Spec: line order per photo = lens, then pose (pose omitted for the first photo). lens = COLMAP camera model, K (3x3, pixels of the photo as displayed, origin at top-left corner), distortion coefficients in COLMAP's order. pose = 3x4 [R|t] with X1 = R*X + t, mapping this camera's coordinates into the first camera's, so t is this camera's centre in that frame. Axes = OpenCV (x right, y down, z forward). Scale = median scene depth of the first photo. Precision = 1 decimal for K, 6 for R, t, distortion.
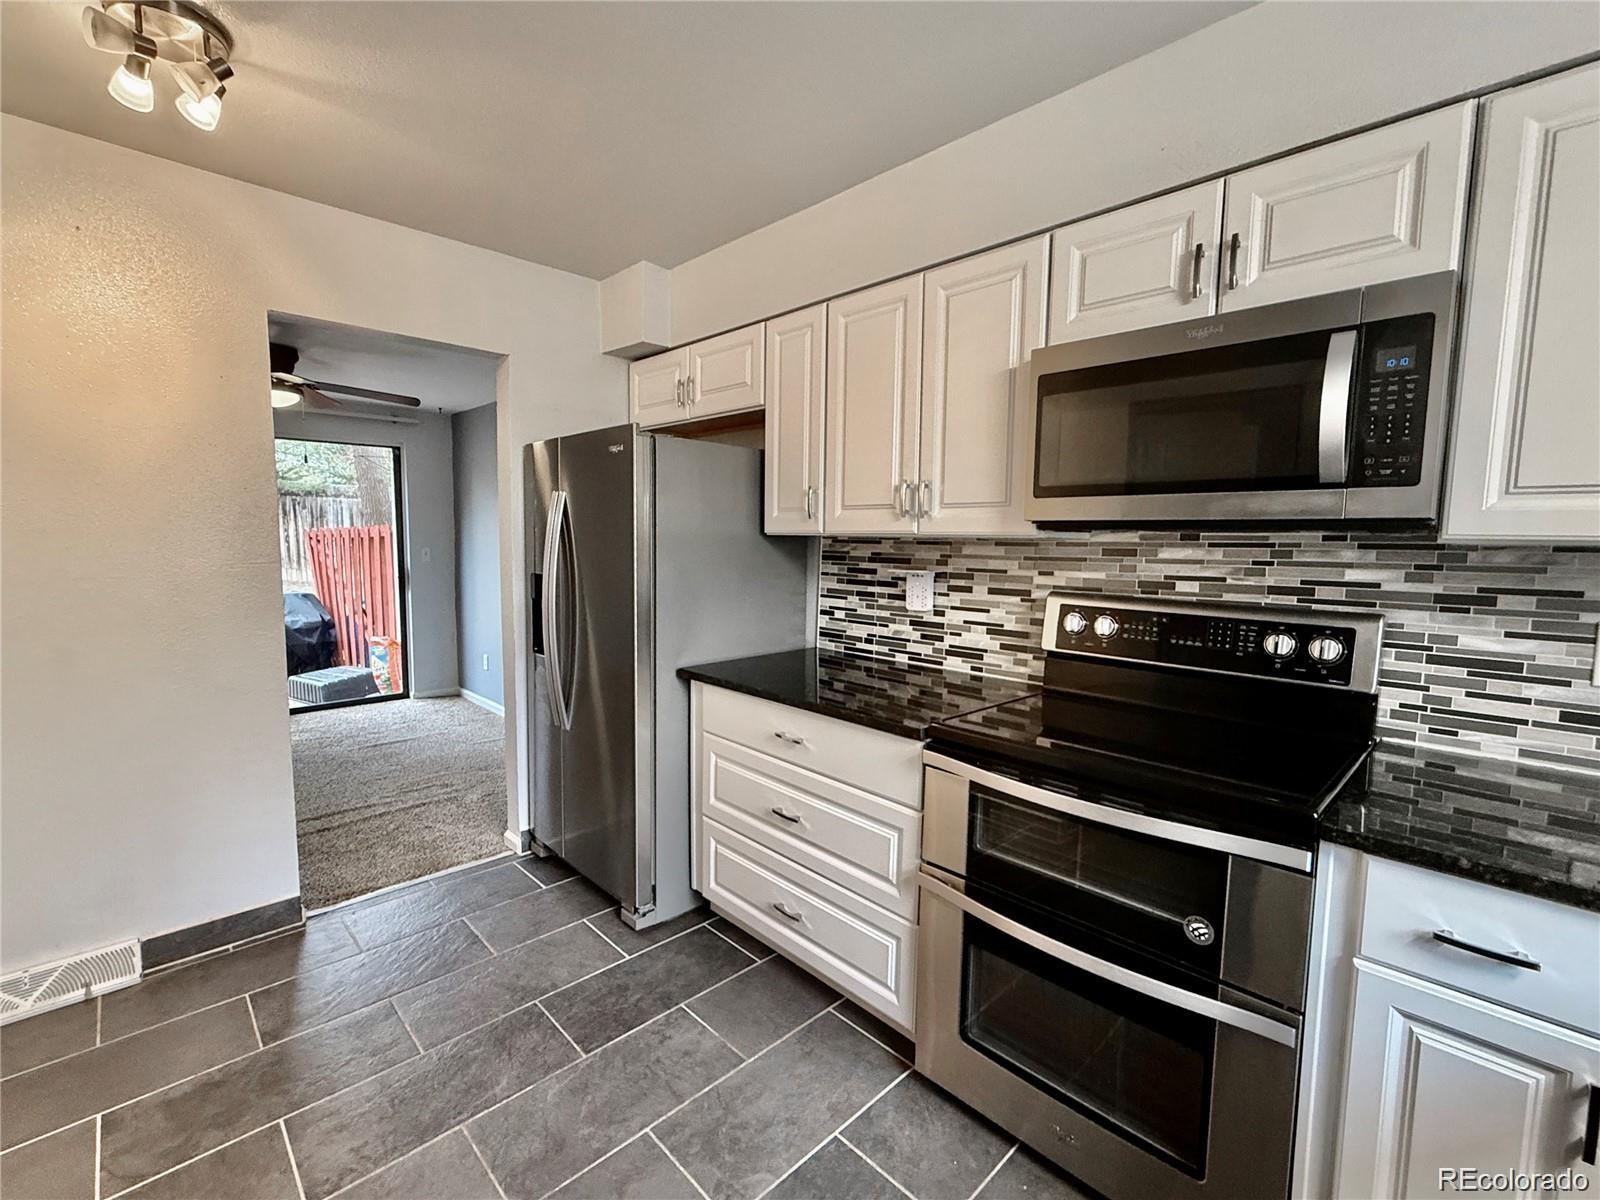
lens RADIAL K [[709.2, 0, 800.0], [0, 709.2, 600.0], [0, 0, 1]] dist [0.000307, 0.000481]
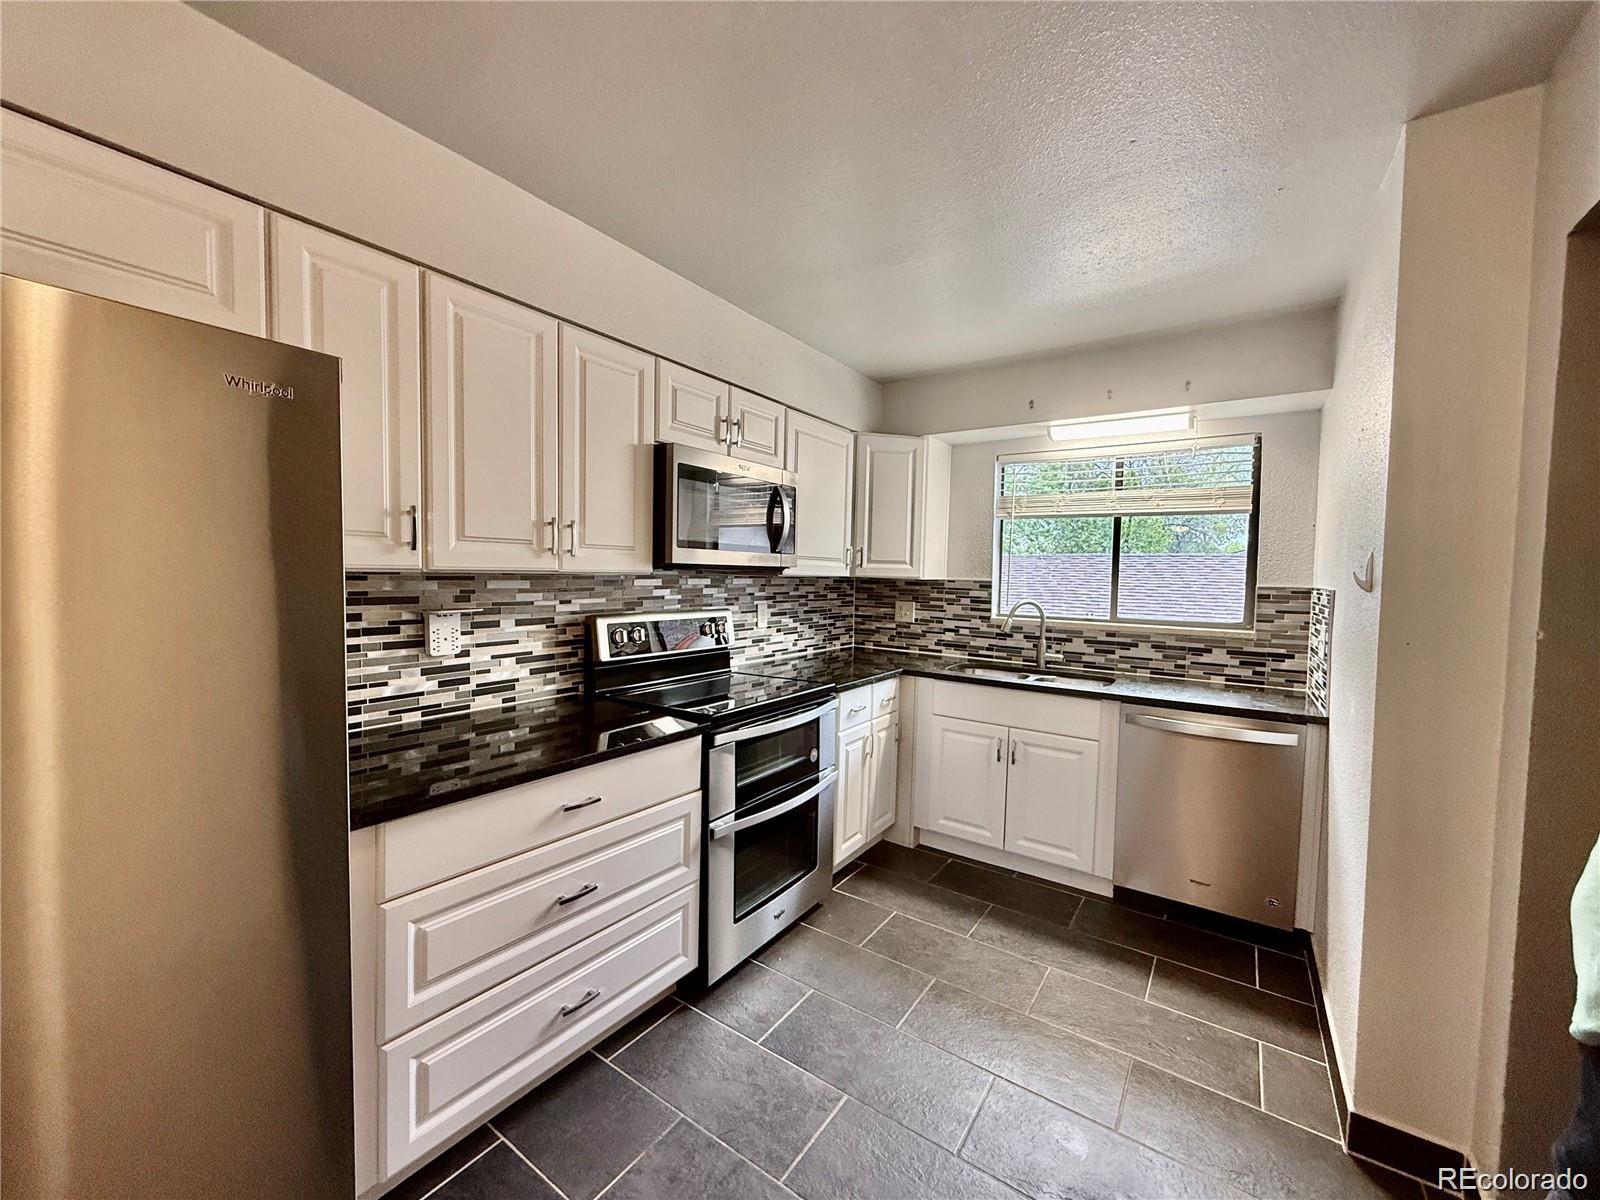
lens RADIAL K [[636.3, 0, 800.0], [0, 636.3, 600.0], [0, 0, 1]] dist [-0.001975, 0.000700]
pose [[-0.194999, -0.059810, 0.978978, -0.722946], [0.064614, 0.995187, 0.073671, -0.087028], [-0.978673, 0.077622, -0.190196, 0.750871]]
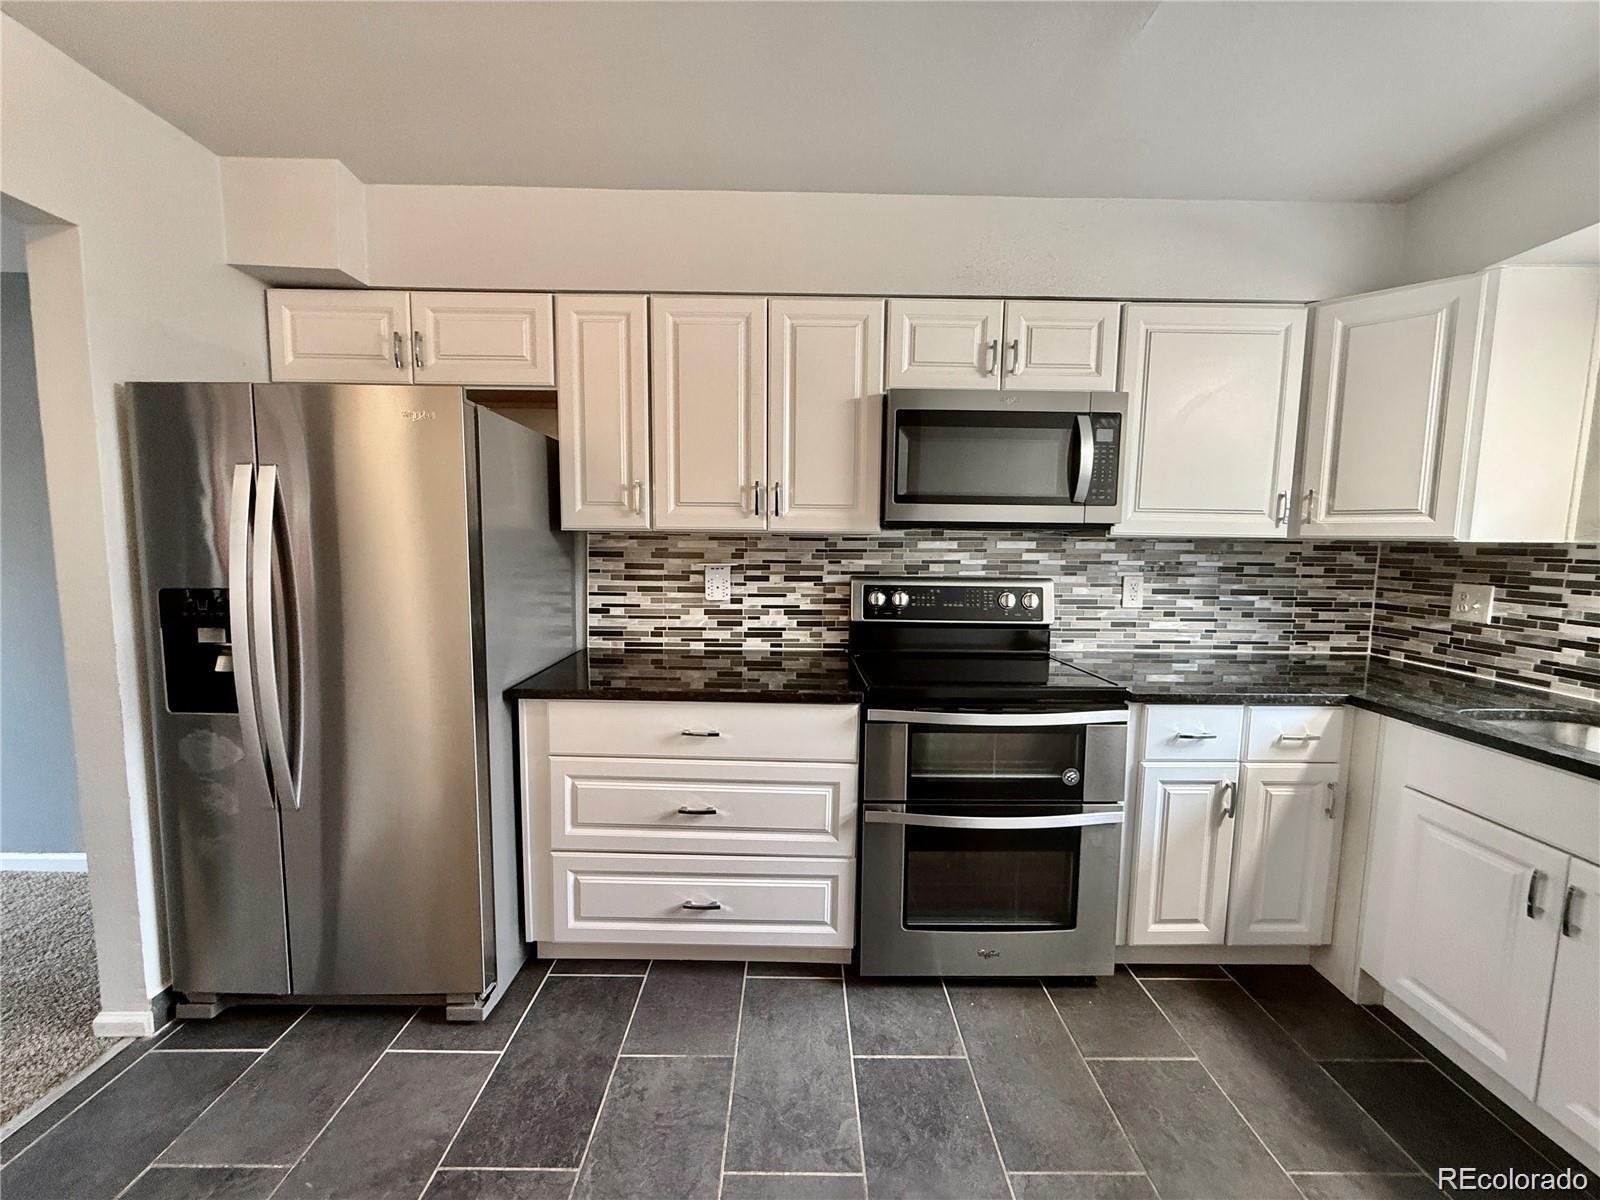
lens RADIAL K [[636.3, 0, 800.0], [0, 636.3, 600.0], [0, 0, 1]] dist [-0.001975, 0.000700]
pose [[0.689466, -0.072934, 0.720637, -0.480184], [0.062048, 0.997207, 0.041560, -0.019519], [-0.721656, 0.016060, 0.692066, 0.237517]]
